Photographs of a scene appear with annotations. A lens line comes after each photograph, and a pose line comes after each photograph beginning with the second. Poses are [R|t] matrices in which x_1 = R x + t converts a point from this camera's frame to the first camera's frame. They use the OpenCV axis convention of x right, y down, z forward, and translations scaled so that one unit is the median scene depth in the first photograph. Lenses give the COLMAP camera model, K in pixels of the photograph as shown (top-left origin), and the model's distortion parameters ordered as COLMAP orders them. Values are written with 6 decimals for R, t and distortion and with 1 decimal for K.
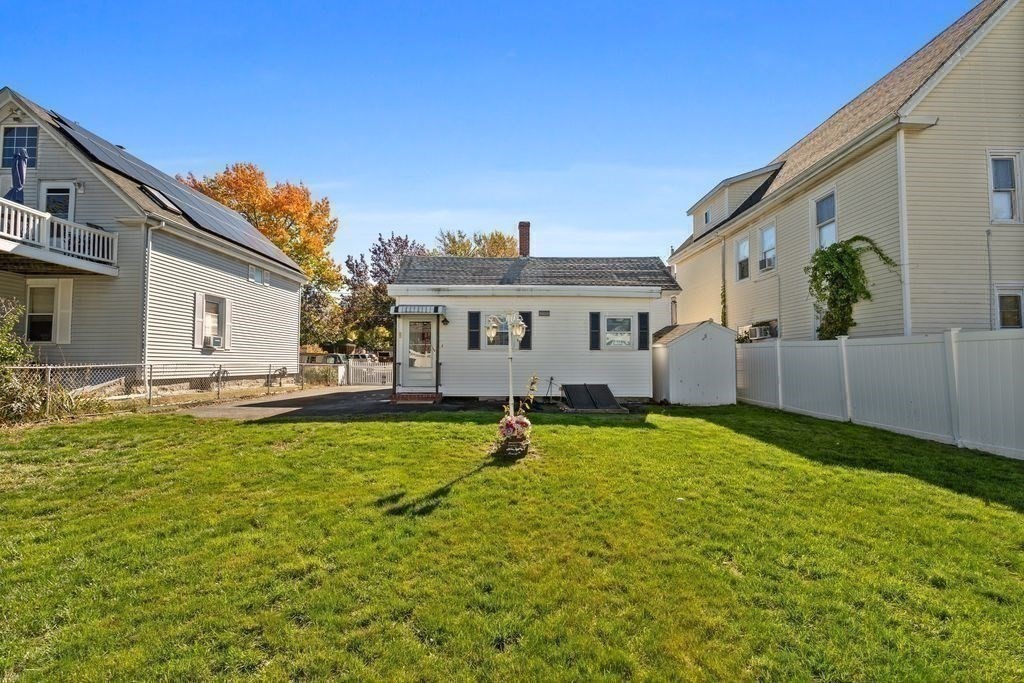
lens RADIAL K [[450.4, 0, 512.0], [0, 450.4, 341.5], [0, 0, 1]] dist [-0.003513, -0.000096]
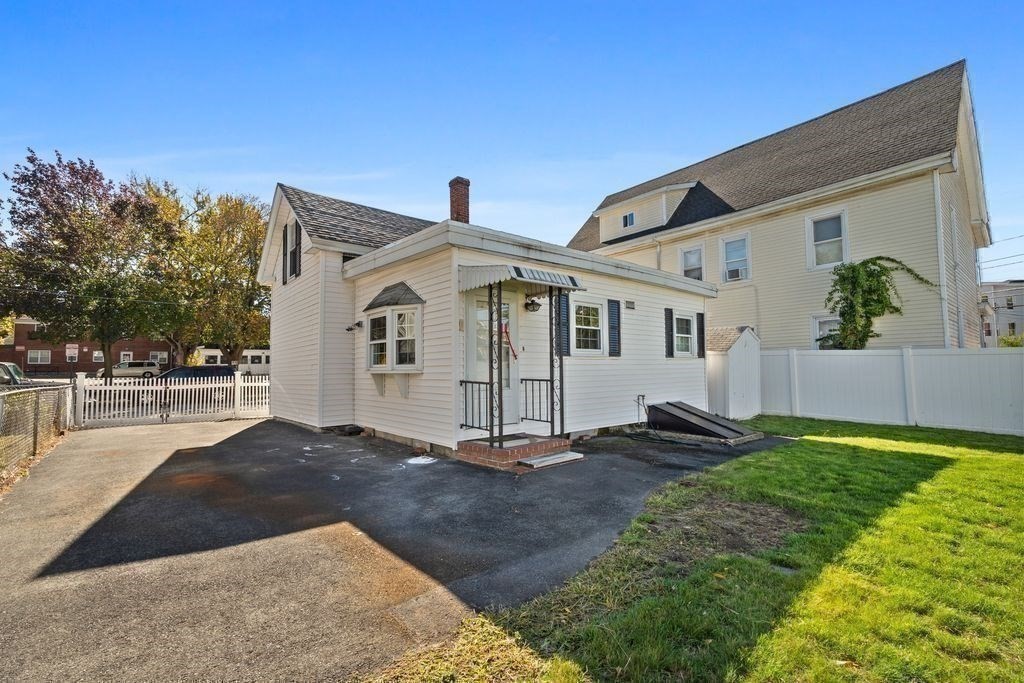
lens RADIAL K [[450.4, 0, 512.0], [0, 450.4, 341.5], [0, 0, 1]] dist [-0.003513, -0.000096]
pose [[0.783239, 0.027944, 0.621092, -0.511938], [-0.018807, 0.999597, -0.021256, 0.013329], [-0.621436, 0.004968, 0.783449, 0.569200]]
